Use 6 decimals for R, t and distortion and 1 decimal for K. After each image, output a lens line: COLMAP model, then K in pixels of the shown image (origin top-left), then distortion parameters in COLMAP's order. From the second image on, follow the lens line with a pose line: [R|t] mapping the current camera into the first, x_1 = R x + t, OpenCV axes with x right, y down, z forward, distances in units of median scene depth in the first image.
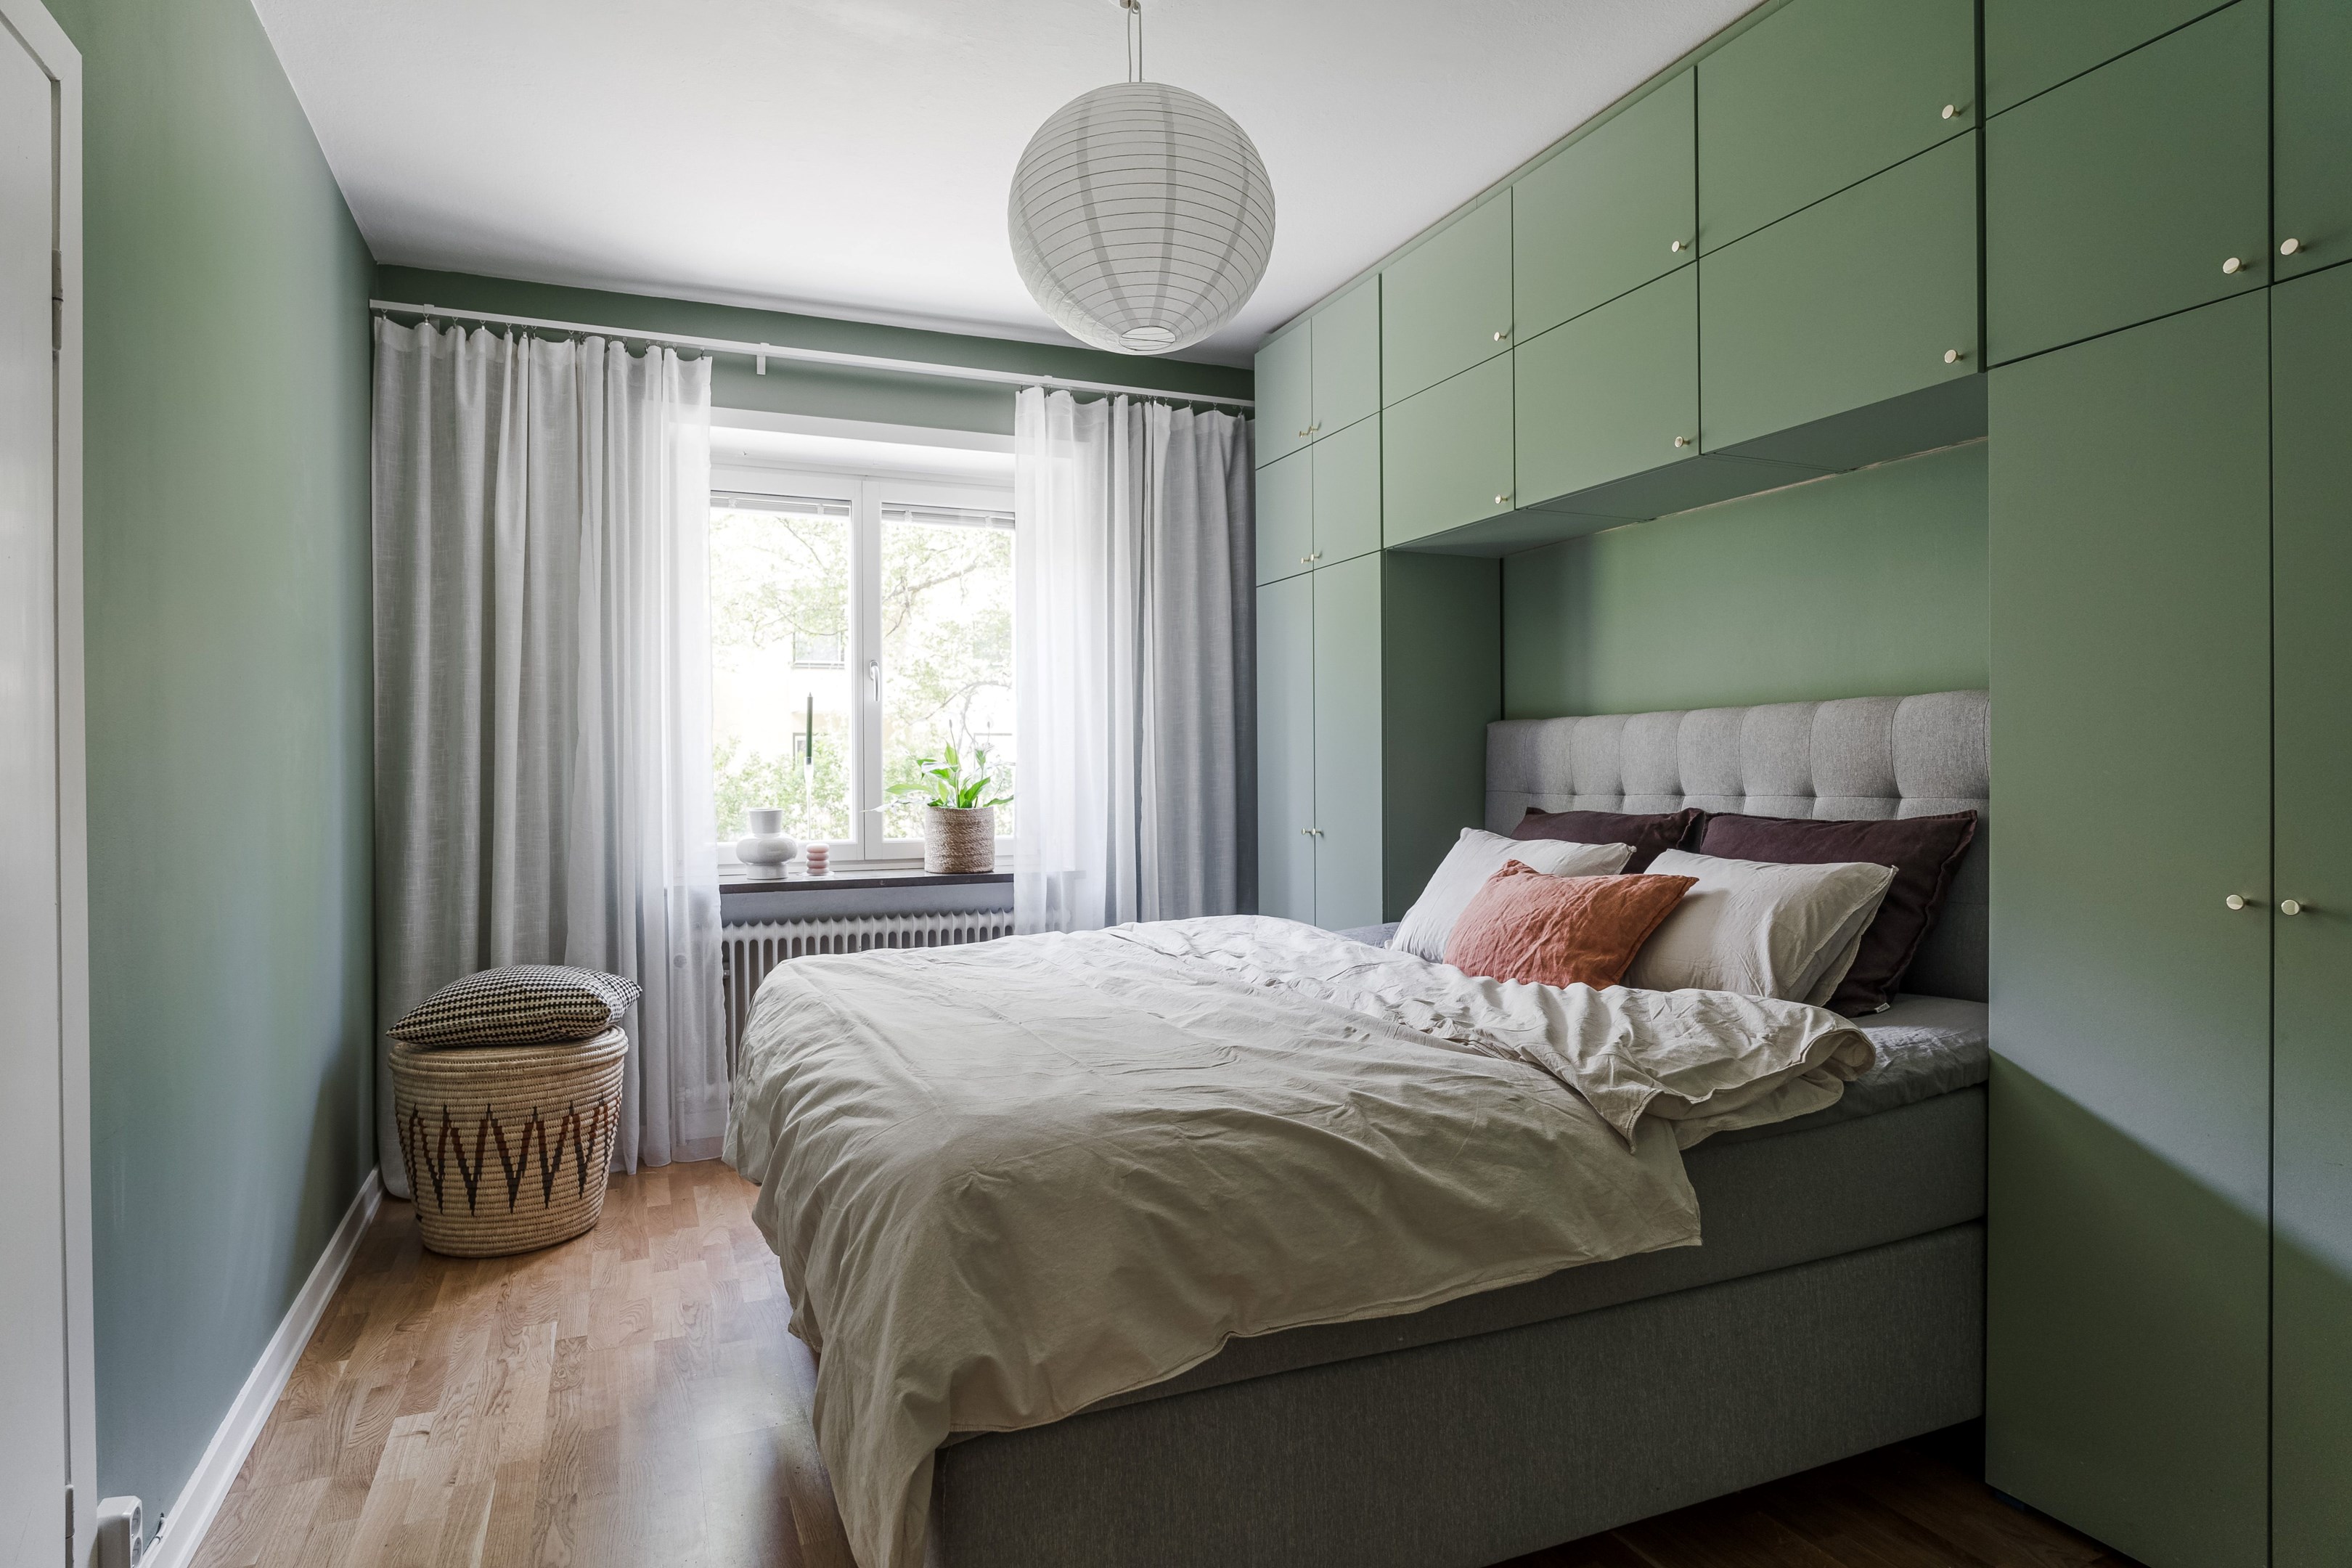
lens RADIAL K [[1318.5, 0, 1168.2], [0, 1318.5, 786.7], [0, 0, 1]] dist [-0.012863, 0.002165]
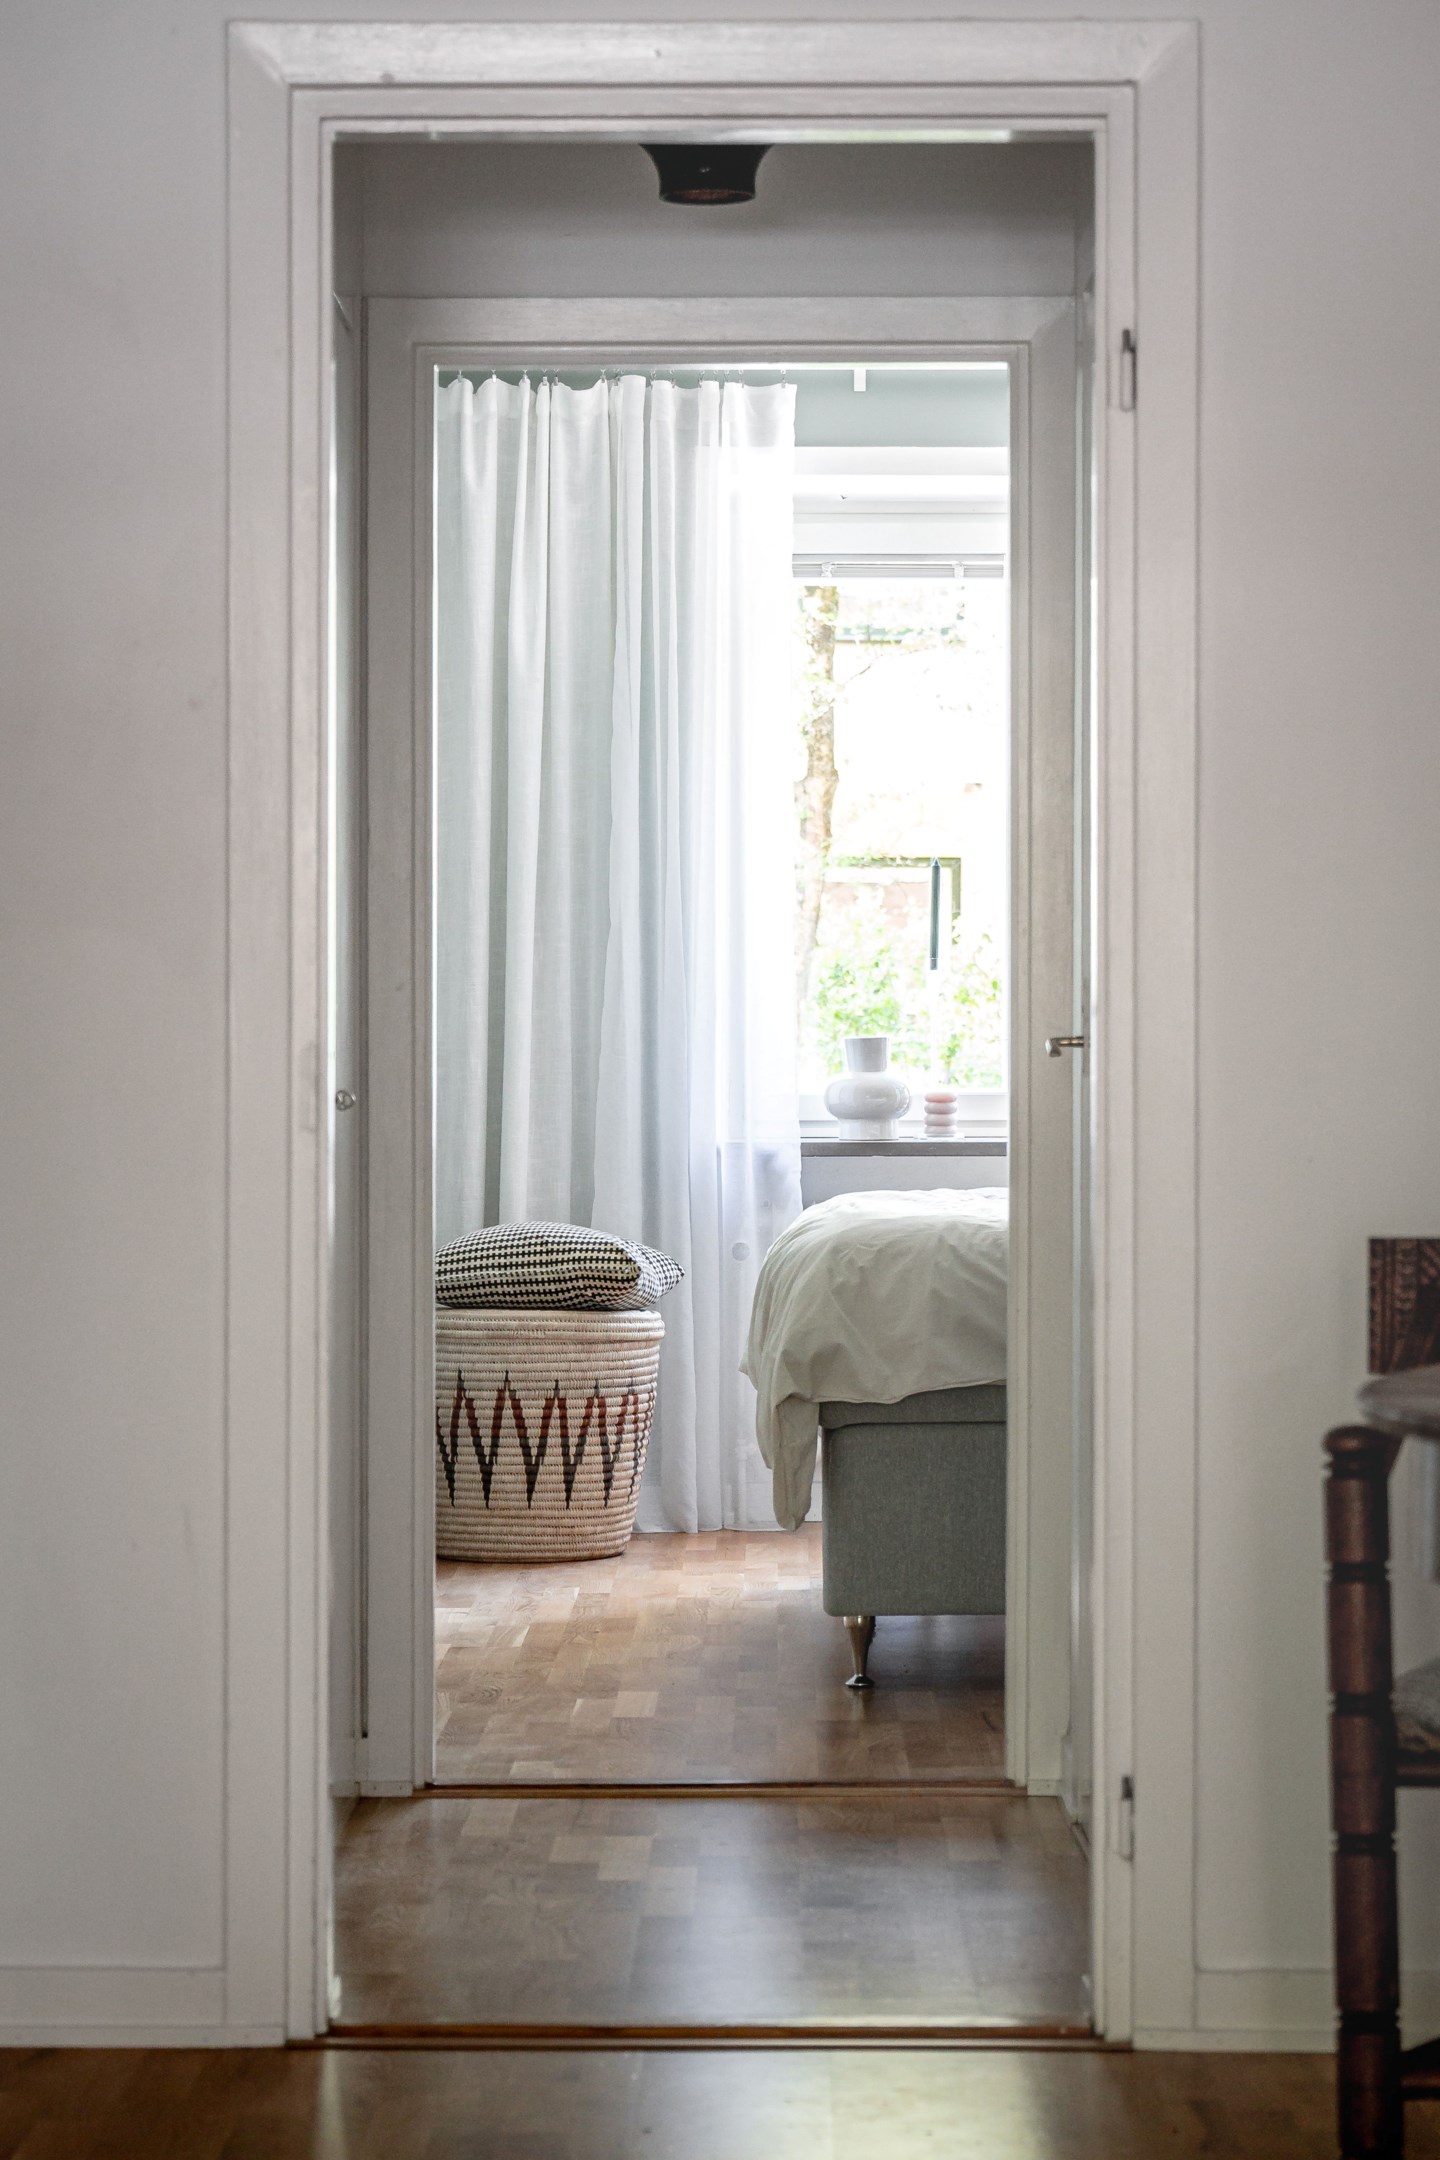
lens RADIAL K [[5683.9, 0, 721.7], [0, 5683.9, 1080.3], [0, 0, 1]] dist [0.018153, 0.000000]
pose [[0.919335, 0.007719, -0.393401, 0.997198], [-0.007451, 0.999970, 0.002207, 0.044982], [0.393406, 0.000902, 0.919364, -2.198961]]
